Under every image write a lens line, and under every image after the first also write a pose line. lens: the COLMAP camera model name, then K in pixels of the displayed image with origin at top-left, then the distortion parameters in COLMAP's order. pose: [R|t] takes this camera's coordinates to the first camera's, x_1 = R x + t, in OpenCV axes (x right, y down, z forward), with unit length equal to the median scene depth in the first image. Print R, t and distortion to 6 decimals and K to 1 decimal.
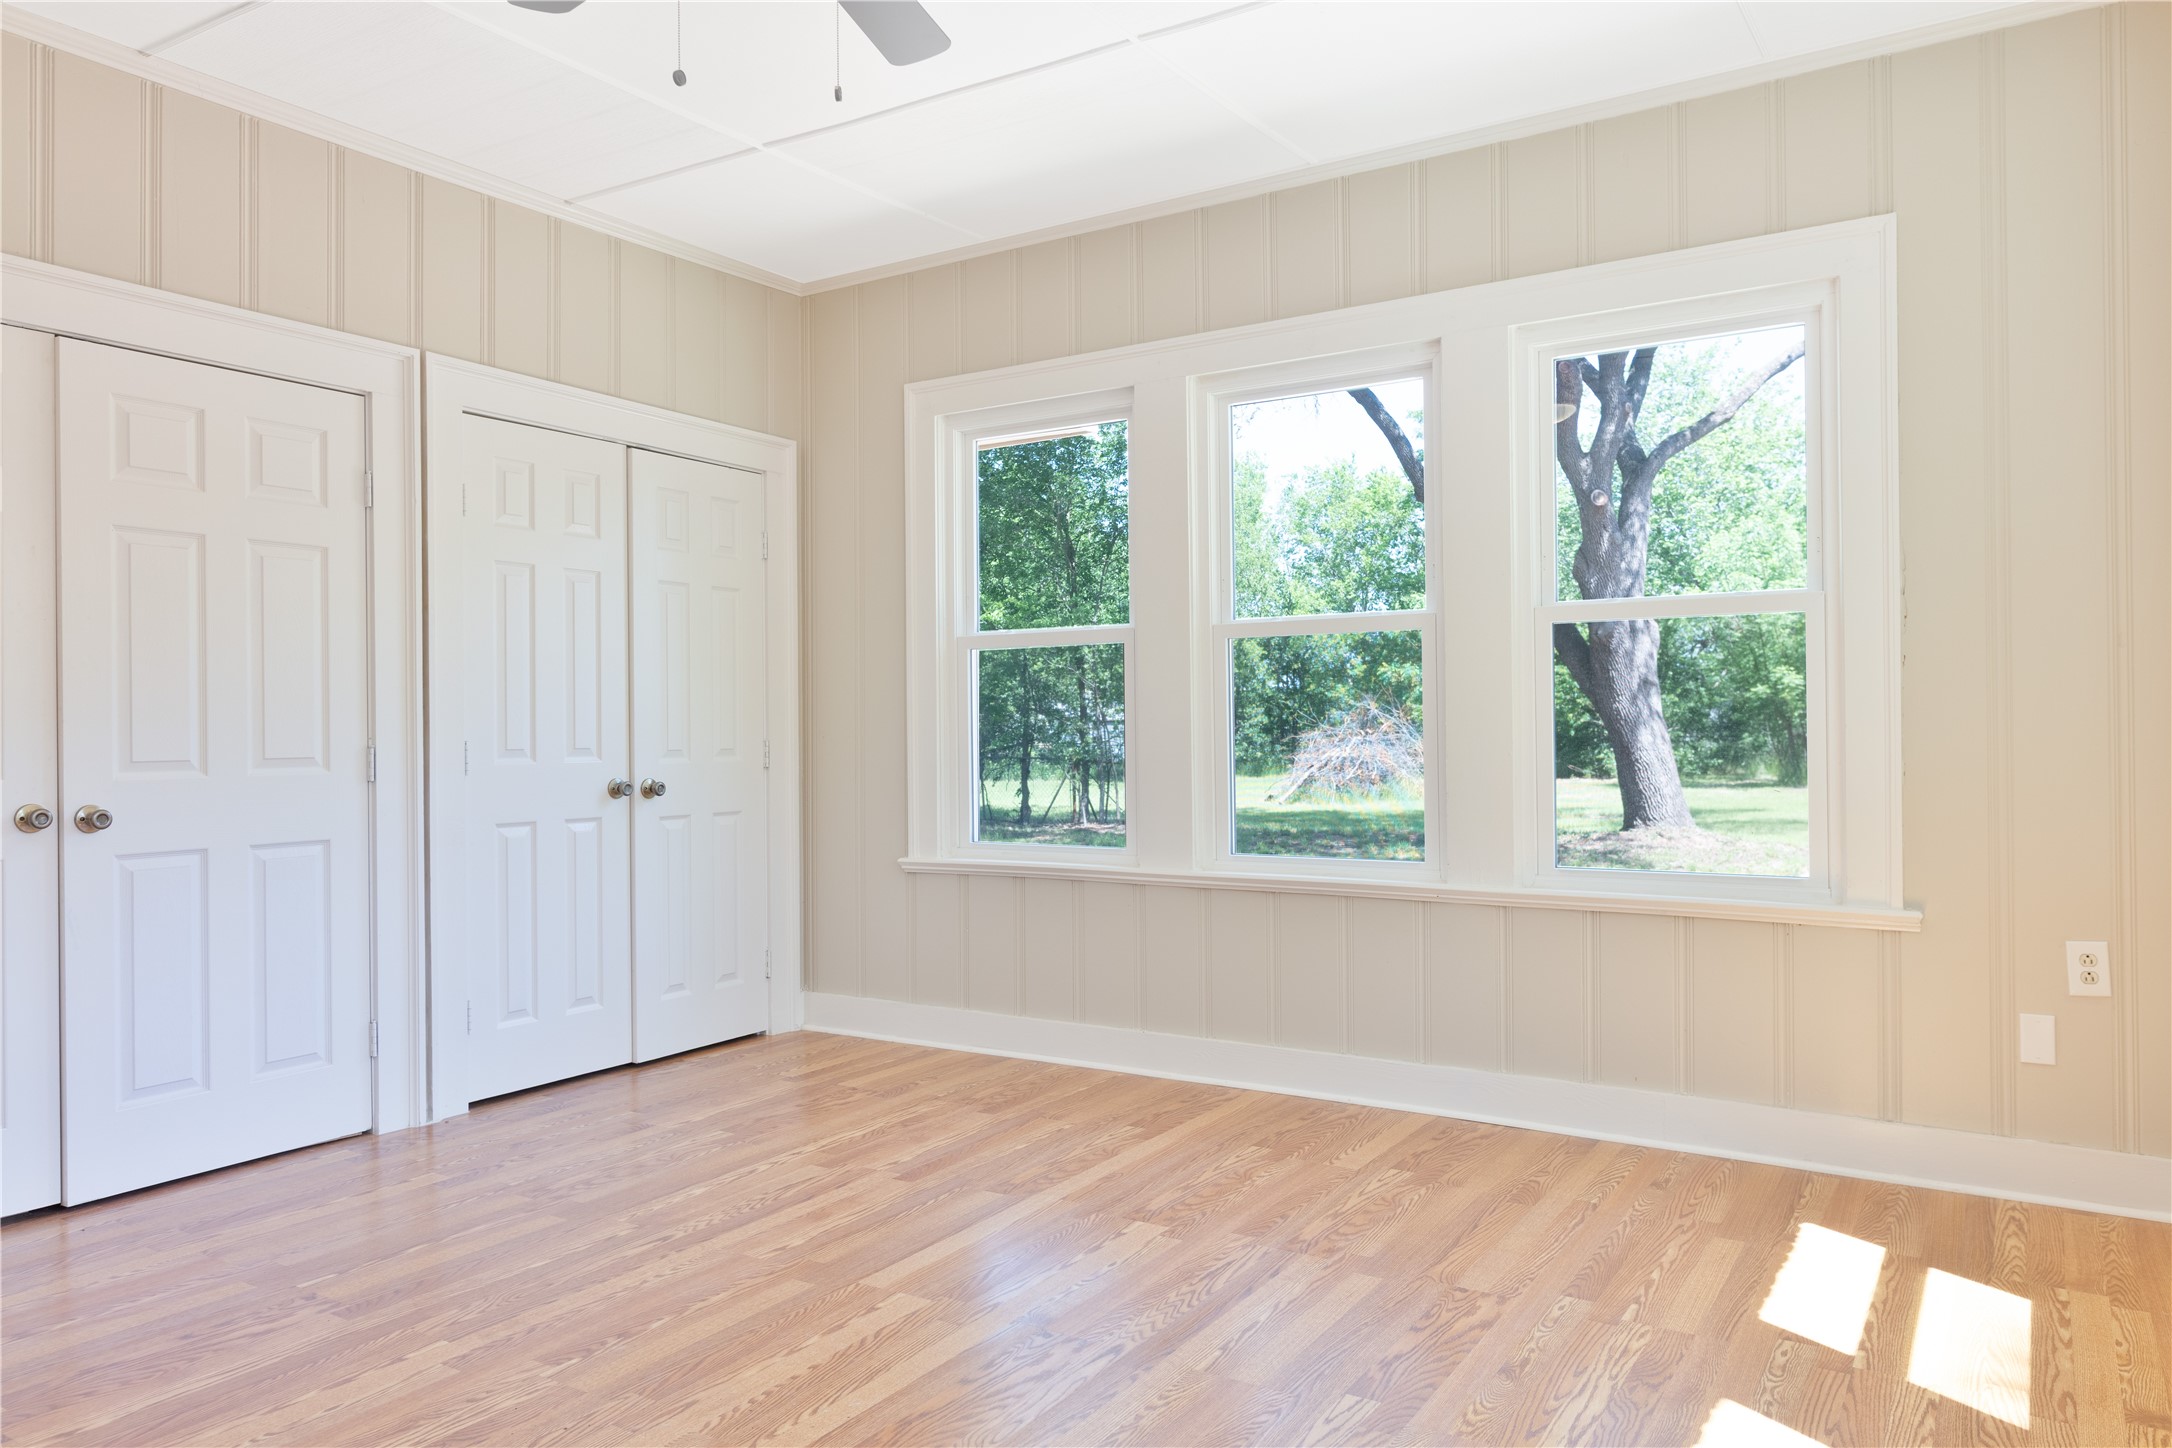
lens RADIAL K [[1486.7, 0, 1101.1], [0, 1486.7, 722.5], [0, 0, 1]] dist [-0.007999, -0.004955]
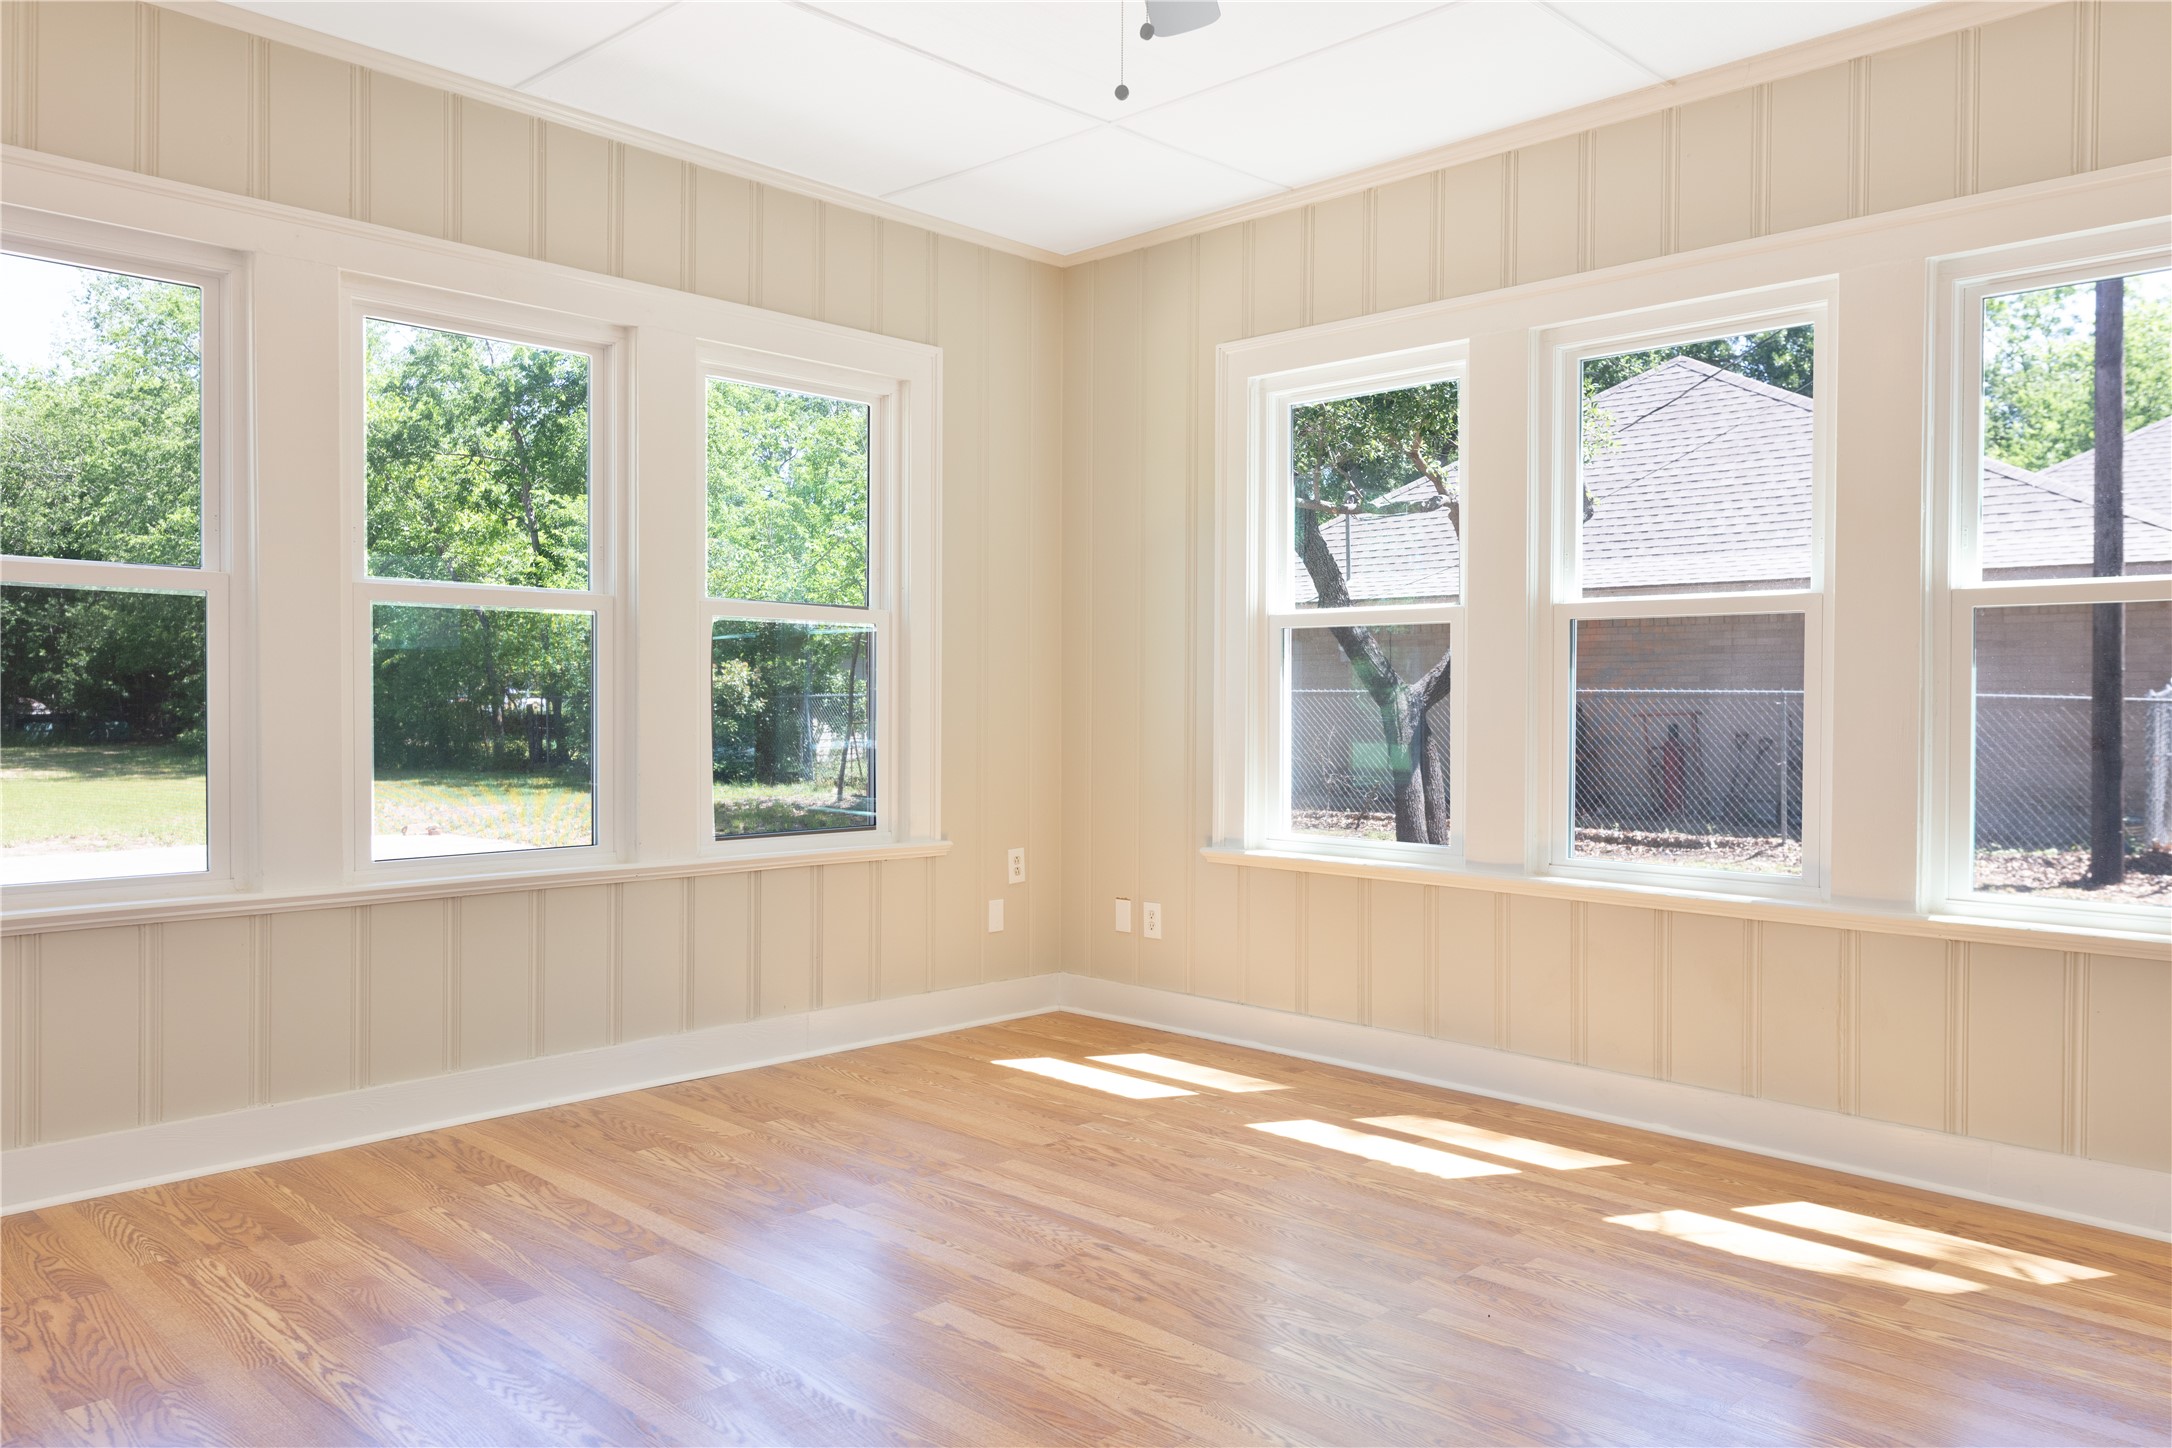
lens RADIAL K [[1486.7, 0, 1108.3], [0, 1486.7, 724.7], [0, 0, 1]] dist [-0.007999, -0.004955]
pose [[0.207142, -0.006567, 0.978289, -0.820164], [-0.008263, 0.999930, 0.008462, 0.002076], [-0.978276, -0.009836, 0.207073, 0.550800]]
